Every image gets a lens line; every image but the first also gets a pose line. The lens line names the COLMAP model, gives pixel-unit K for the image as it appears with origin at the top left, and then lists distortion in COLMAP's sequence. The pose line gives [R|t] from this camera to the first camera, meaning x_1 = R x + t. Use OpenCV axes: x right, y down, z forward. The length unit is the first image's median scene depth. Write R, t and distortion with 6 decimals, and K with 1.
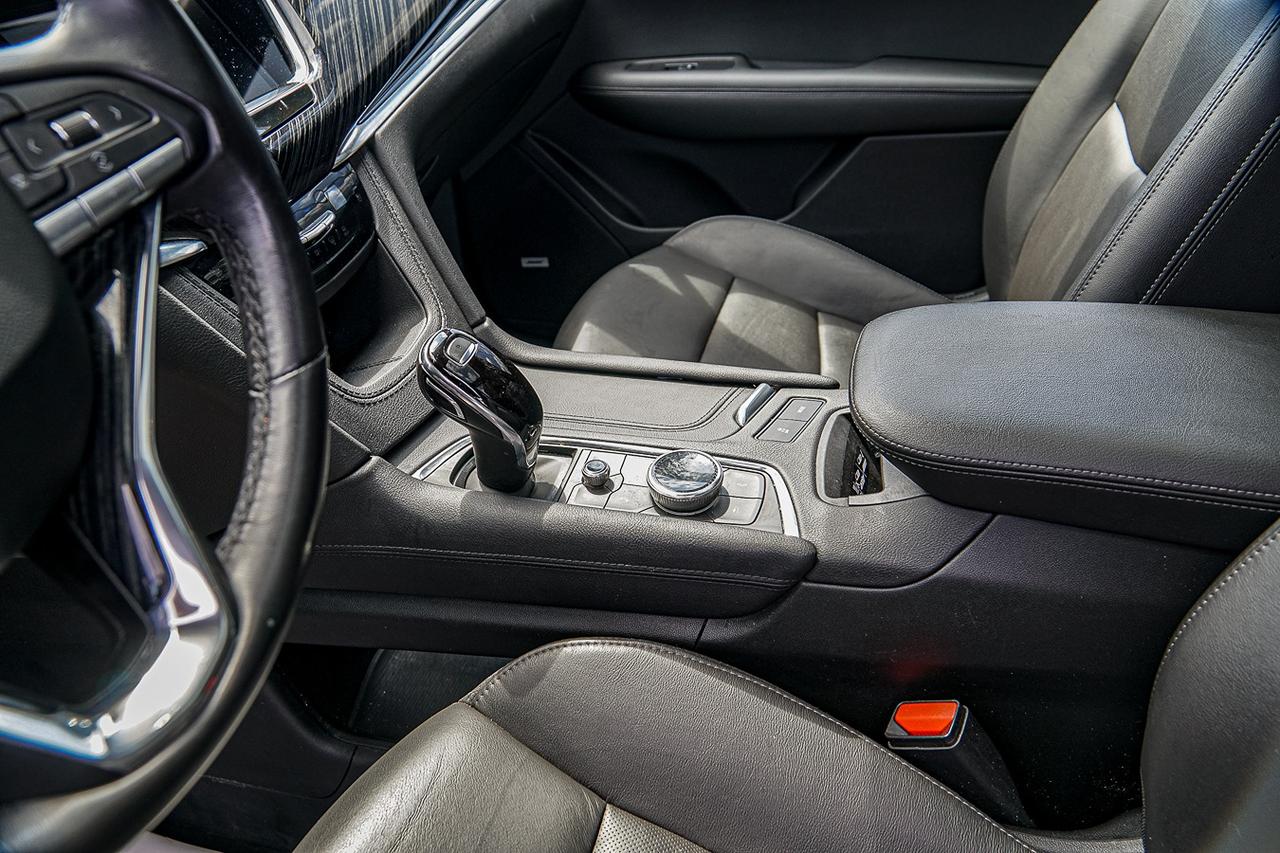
lens RADIAL K [[944.2, 0, 602.1], [0, 944.2, 423.4], [0, 0, 1]] dist [-0.134187, 0.095362]
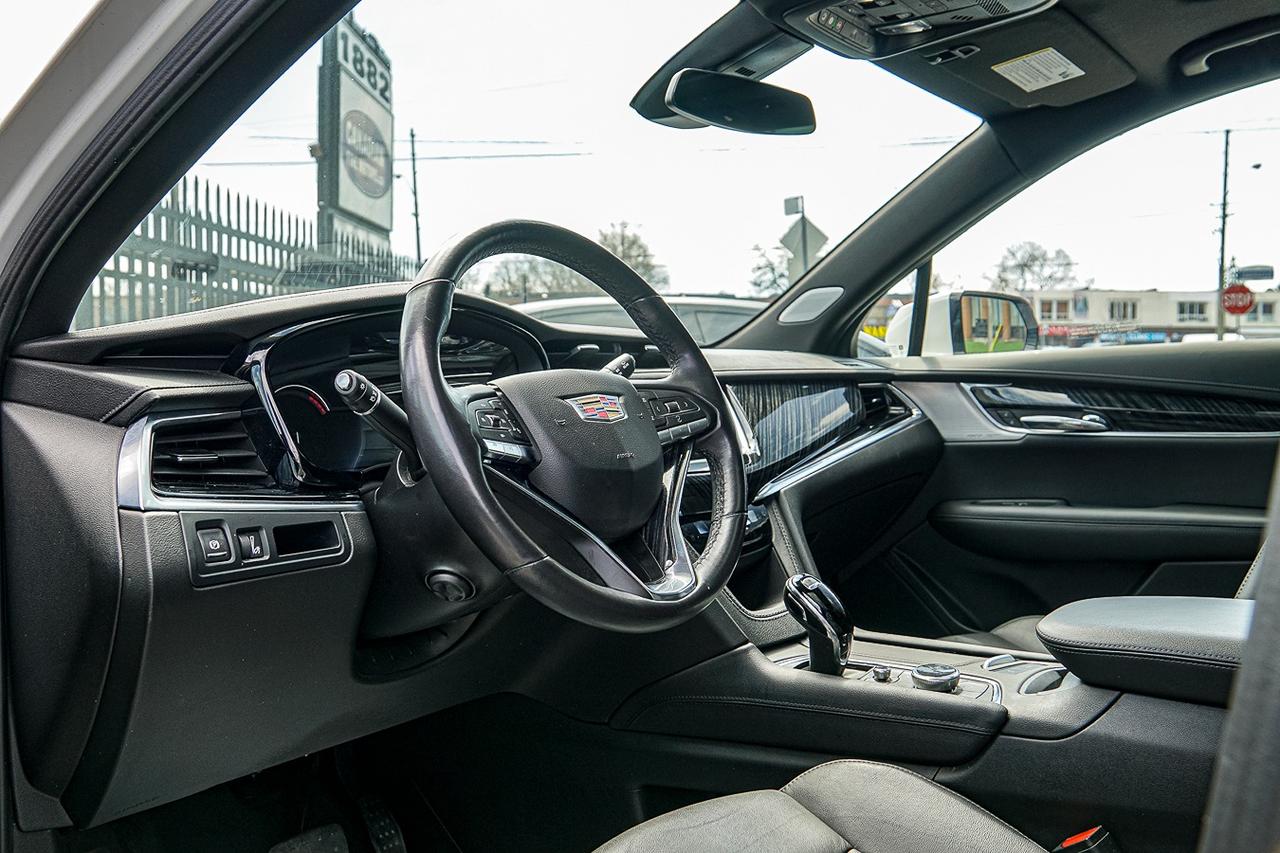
lens RADIAL K [[1032.3, 0, 634.8], [0, 1032.3, 423.3], [0, 0, 1]] dist [-0.139049, 0.124596]
pose [[0.928393, 0.060412, -0.366656, 0.212525], [-0.233180, 0.862965, -0.448240, 0.563513], [0.289332, 0.501640, 0.815257, -0.745246]]
